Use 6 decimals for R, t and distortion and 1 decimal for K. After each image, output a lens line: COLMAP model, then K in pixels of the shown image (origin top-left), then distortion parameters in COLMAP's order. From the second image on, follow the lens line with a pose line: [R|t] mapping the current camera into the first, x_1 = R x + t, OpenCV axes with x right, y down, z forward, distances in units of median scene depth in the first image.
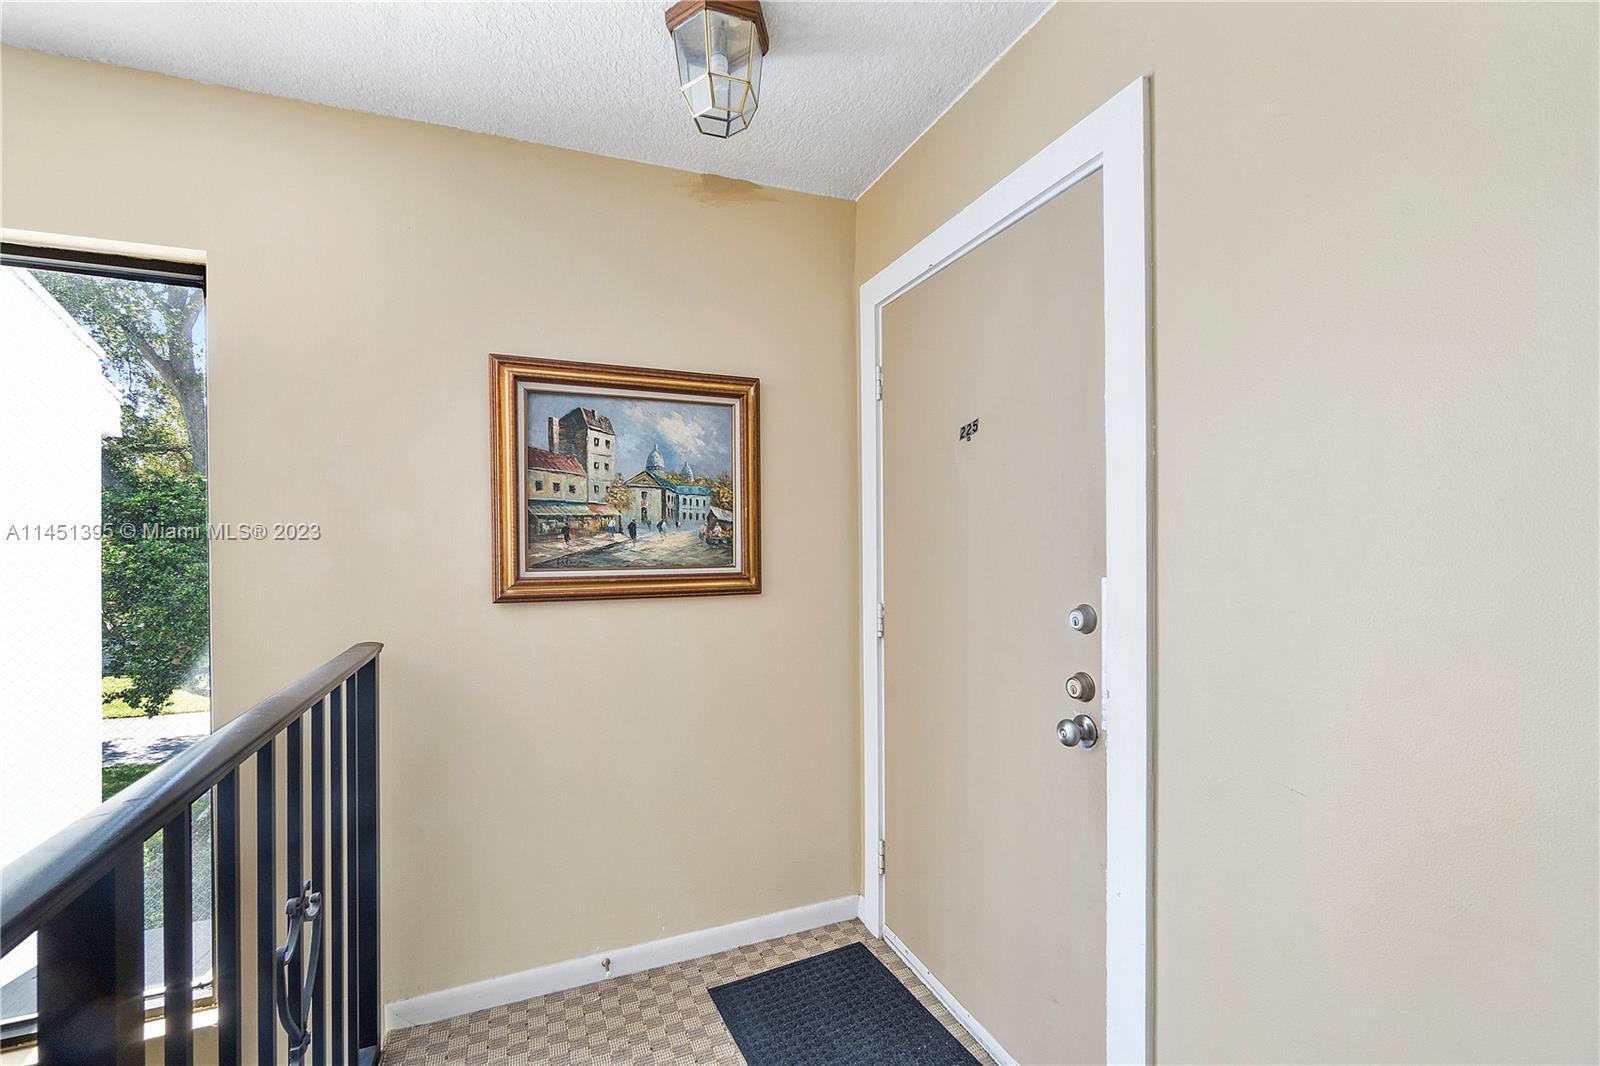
lens RADIAL K [[689.9, 0, 802.2], [0, 689.9, 541.3], [0, 0, 1]] dist [-0.000770, 0.000162]
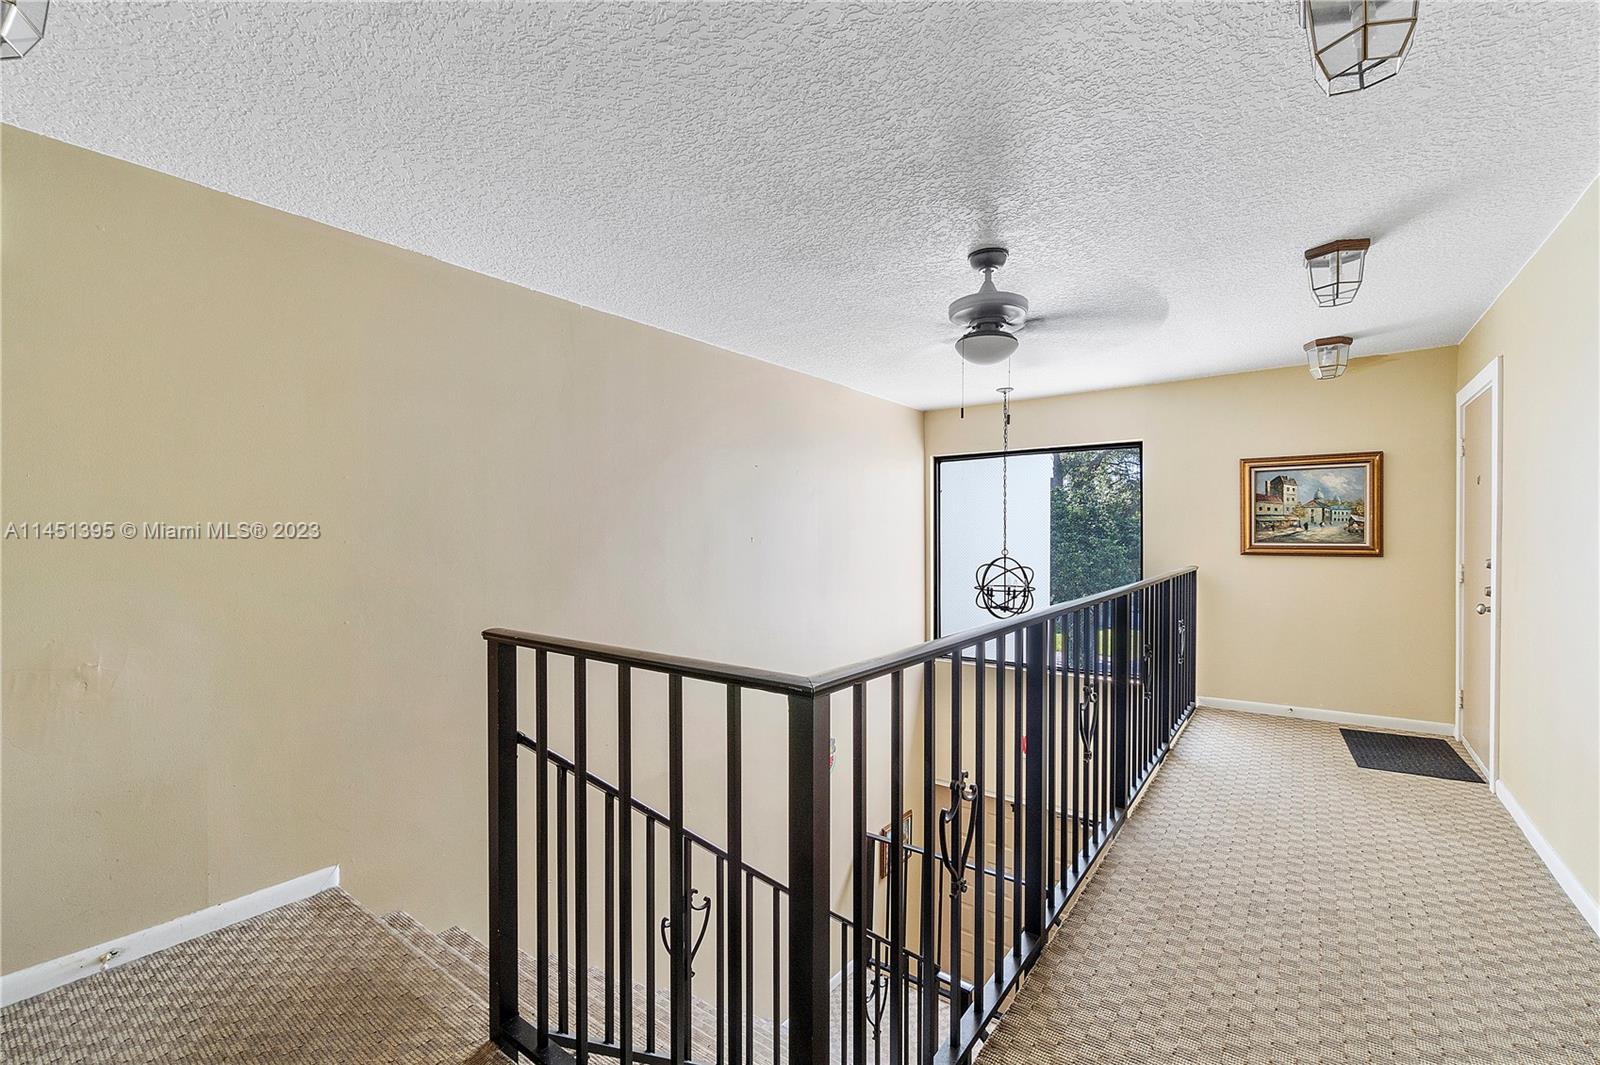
lens RADIAL K [[689.9, 0, 802.2], [0, 689.9, 540.8], [0, 0, 1]] dist [-0.000770, 0.000162]
pose [[0.507734, 0.013377, -0.861410, 0.880885], [-0.002811, 0.999900, 0.013871, 0.005165], [0.861509, -0.004621, 0.507721, -1.611754]]
